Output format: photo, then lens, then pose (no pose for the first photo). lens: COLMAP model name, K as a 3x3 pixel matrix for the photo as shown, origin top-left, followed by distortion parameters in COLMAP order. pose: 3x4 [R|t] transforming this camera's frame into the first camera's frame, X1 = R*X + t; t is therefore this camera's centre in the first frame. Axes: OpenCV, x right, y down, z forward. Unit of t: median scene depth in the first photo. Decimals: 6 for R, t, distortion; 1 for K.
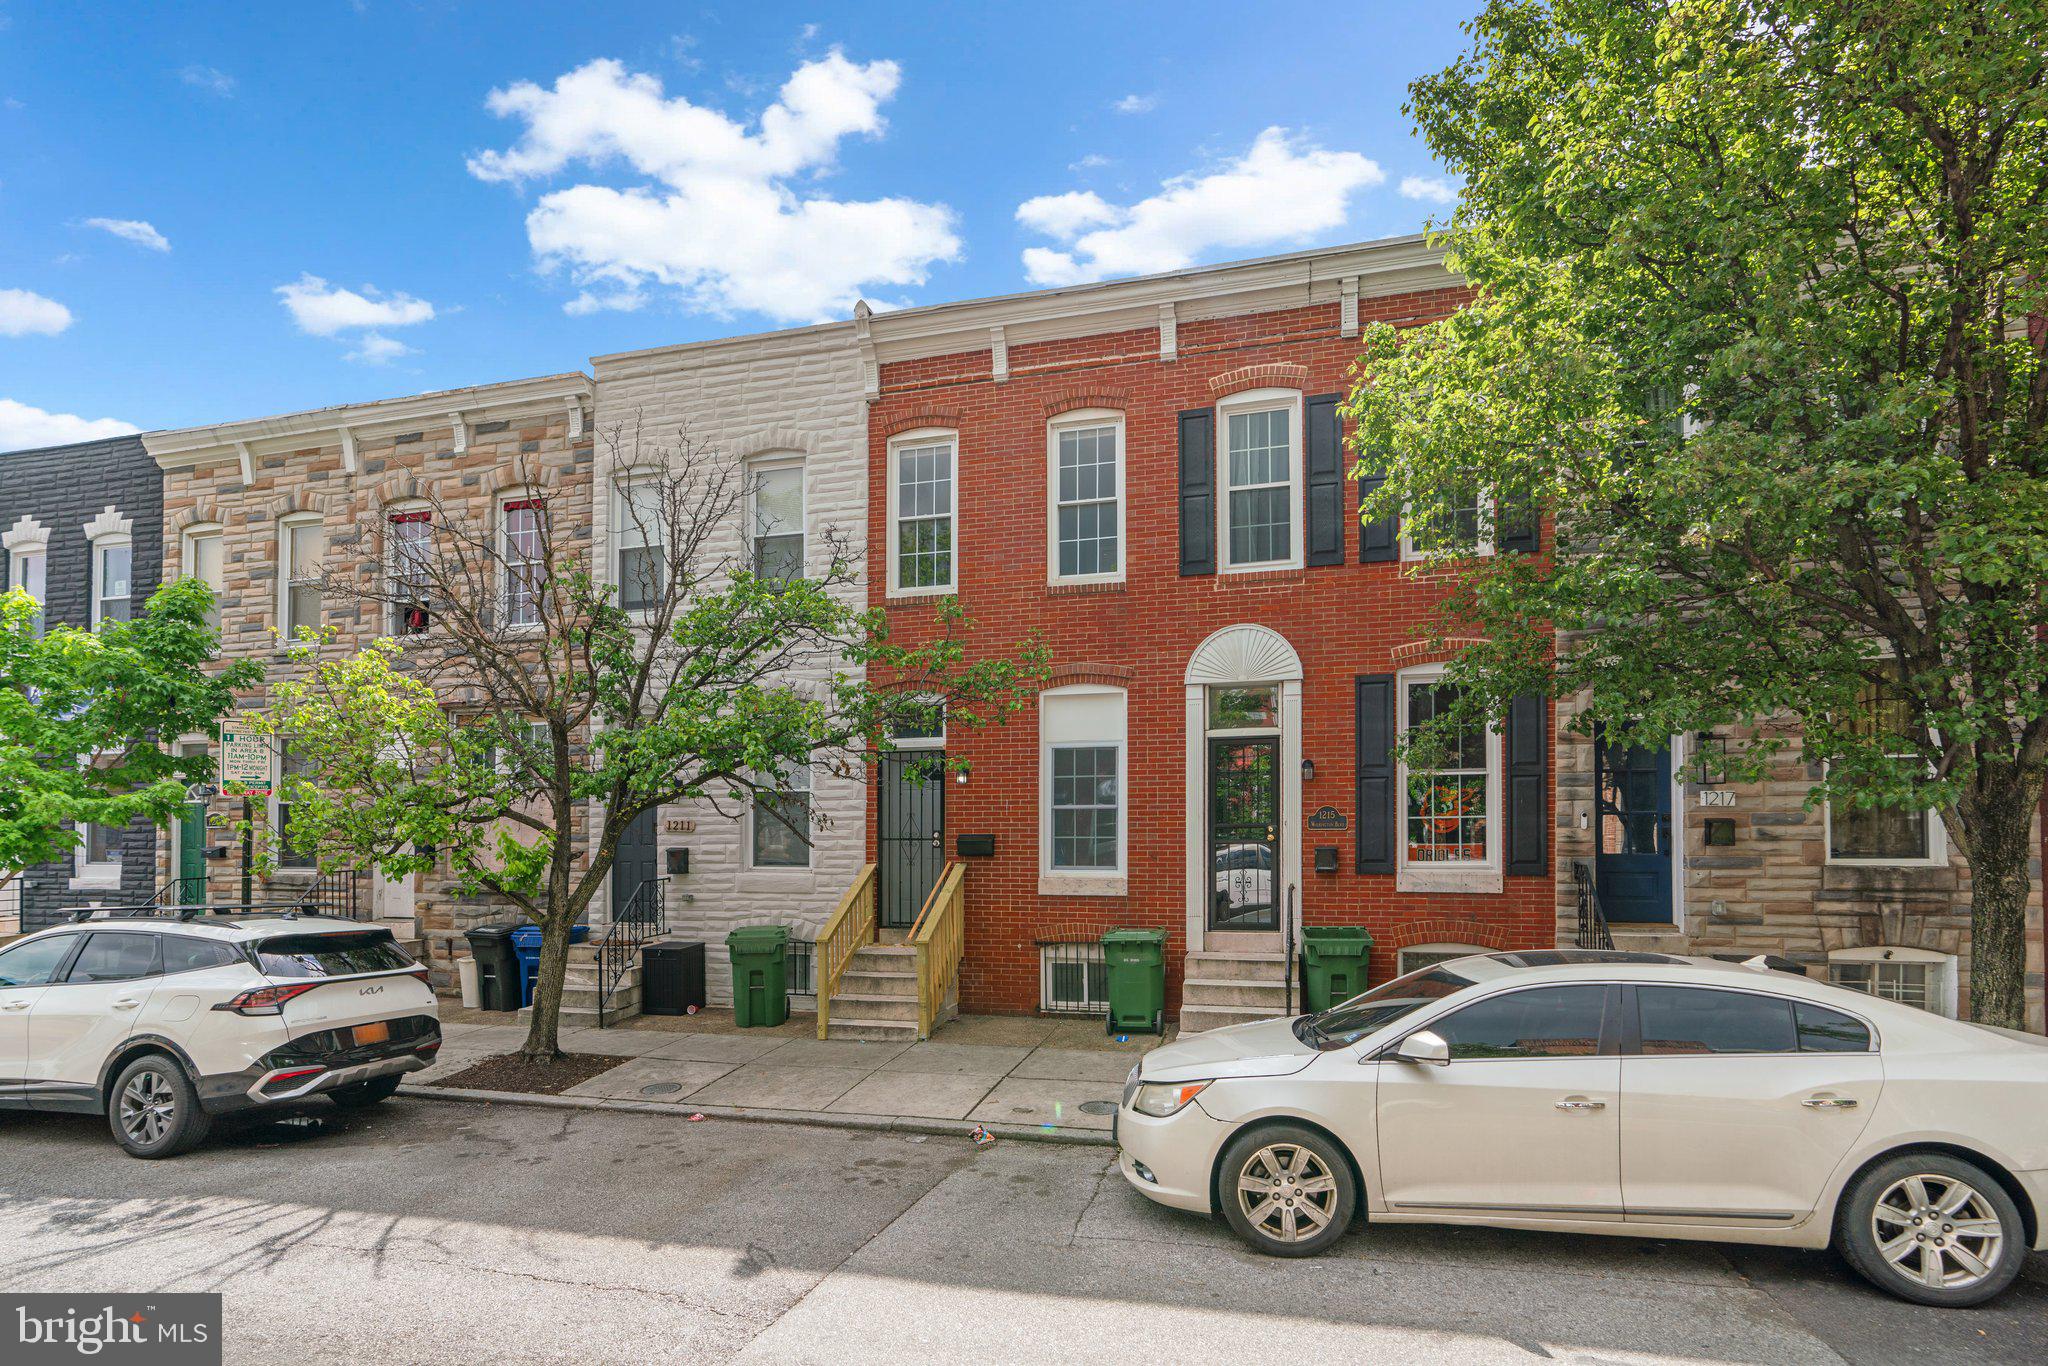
lens RADIAL K [[927.7, 0, 1033.2], [0, 927.7, 669.6], [0, 0, 1]] dist [-0.016092, 0.007080]
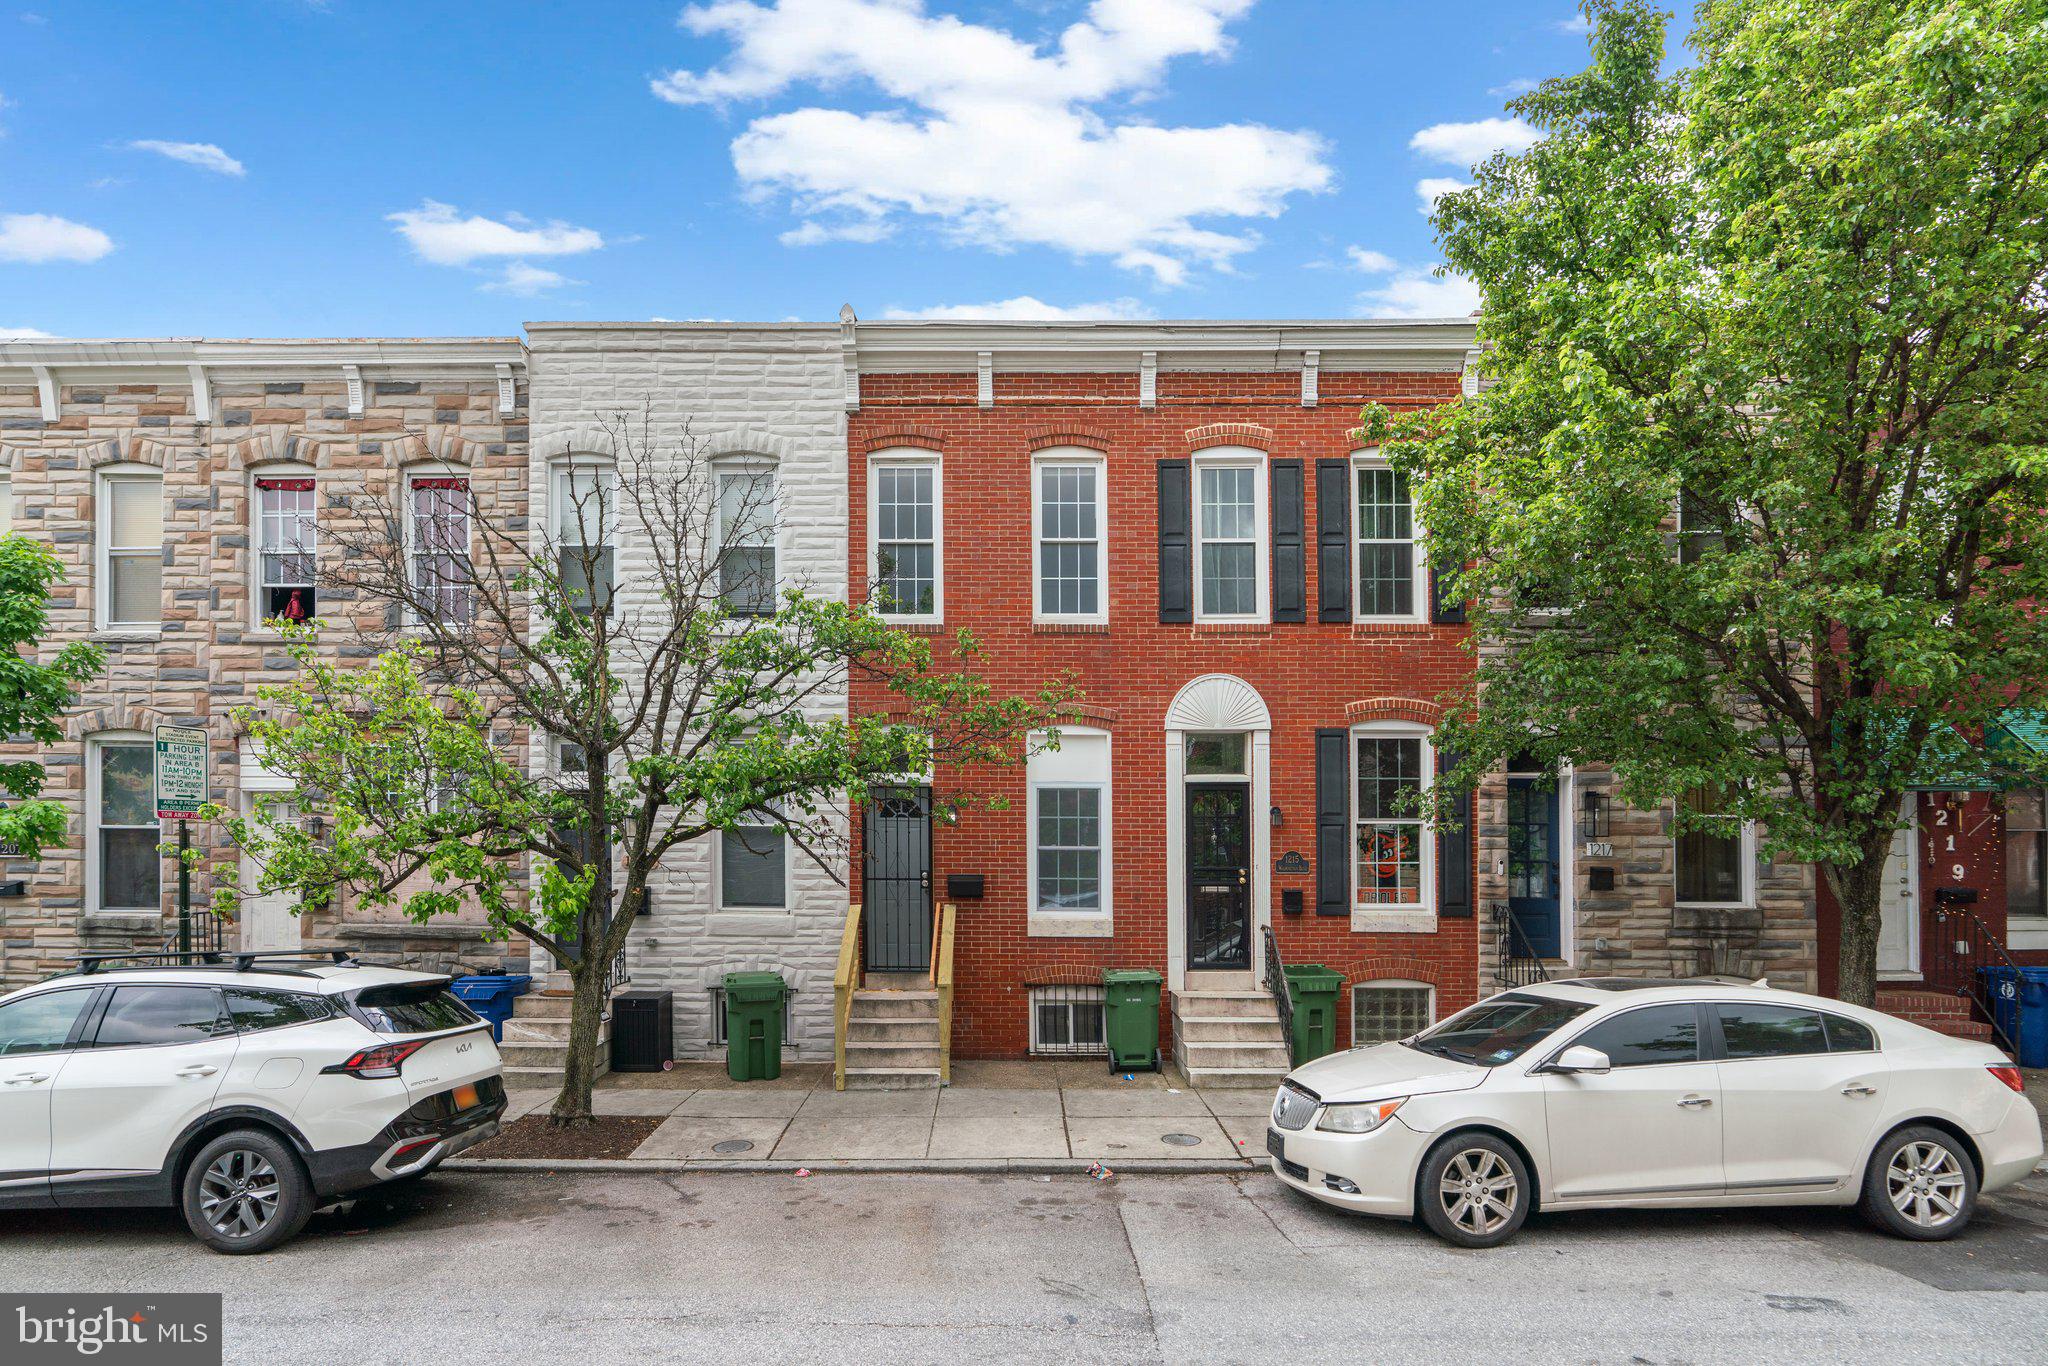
lens RADIAL K [[991.9, 0, 1012.6], [0, 991.9, 699.1], [0, 0, 1]] dist [-0.015812, 0.007701]
pose [[0.968759, 0.052399, 0.242404, -0.276949], [-0.052212, 0.998610, -0.007198, -0.000722], [-0.242444, -0.005683, 0.970149, -0.017770]]
